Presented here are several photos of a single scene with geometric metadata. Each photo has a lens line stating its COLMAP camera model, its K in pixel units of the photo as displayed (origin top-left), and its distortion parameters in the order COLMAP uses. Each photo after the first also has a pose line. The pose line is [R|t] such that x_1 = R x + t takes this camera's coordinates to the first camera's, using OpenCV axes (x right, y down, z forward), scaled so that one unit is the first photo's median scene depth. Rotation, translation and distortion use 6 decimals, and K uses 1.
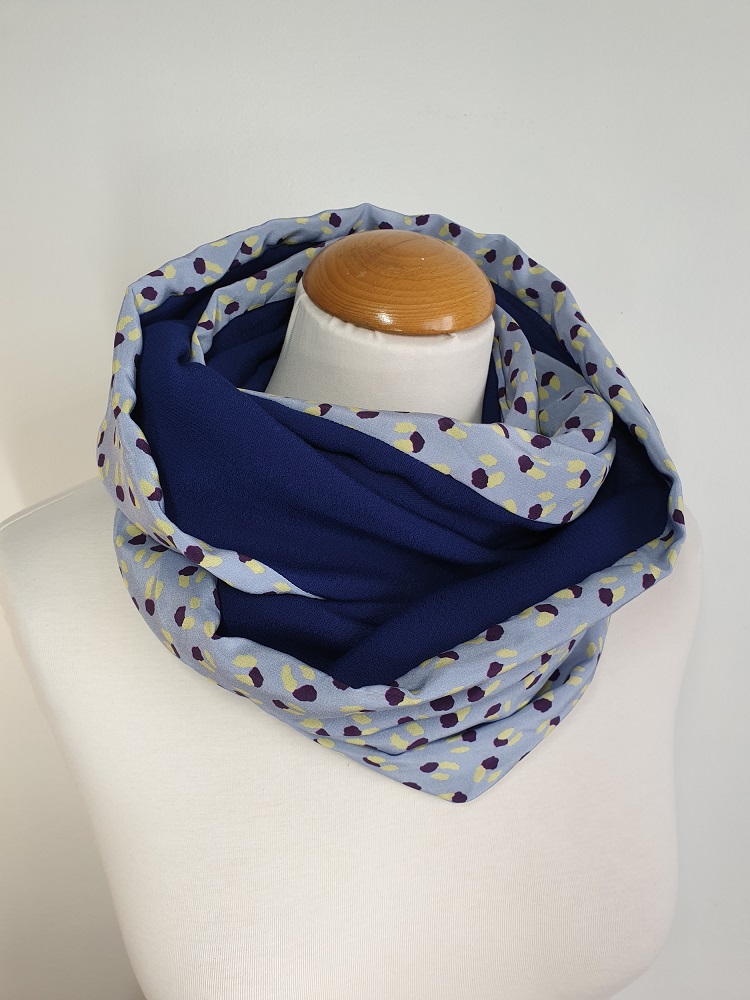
lens RADIAL K [[755.4, 0, 373.3], [0, 755.4, 501.4], [0, 0, 1]] dist [0.228201, -0.000701]
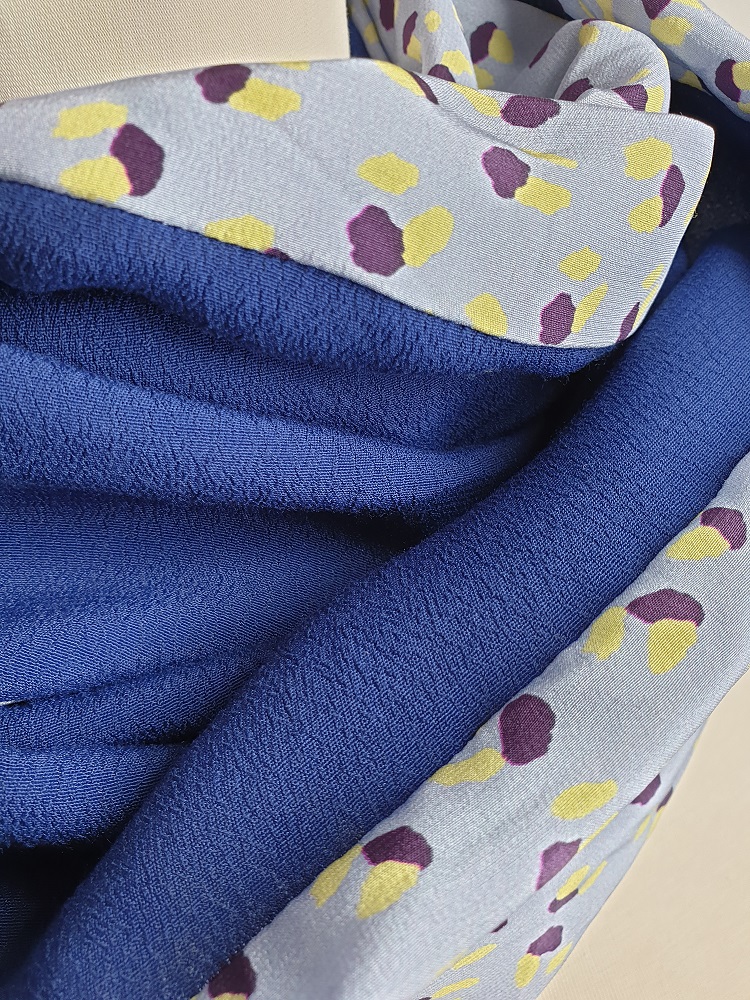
lens RADIAL K [[756.5, 0, 375.4], [0, 756.5, 500.6], [0, 0, 1]] dist [-0.007751, -0.002510]
pose [[0.971432, -0.228661, 0.063509, 0.094850], [0.217915, 0.965455, 0.142861, 0.025851], [-0.093982, -0.124941, 0.987703, 0.670895]]
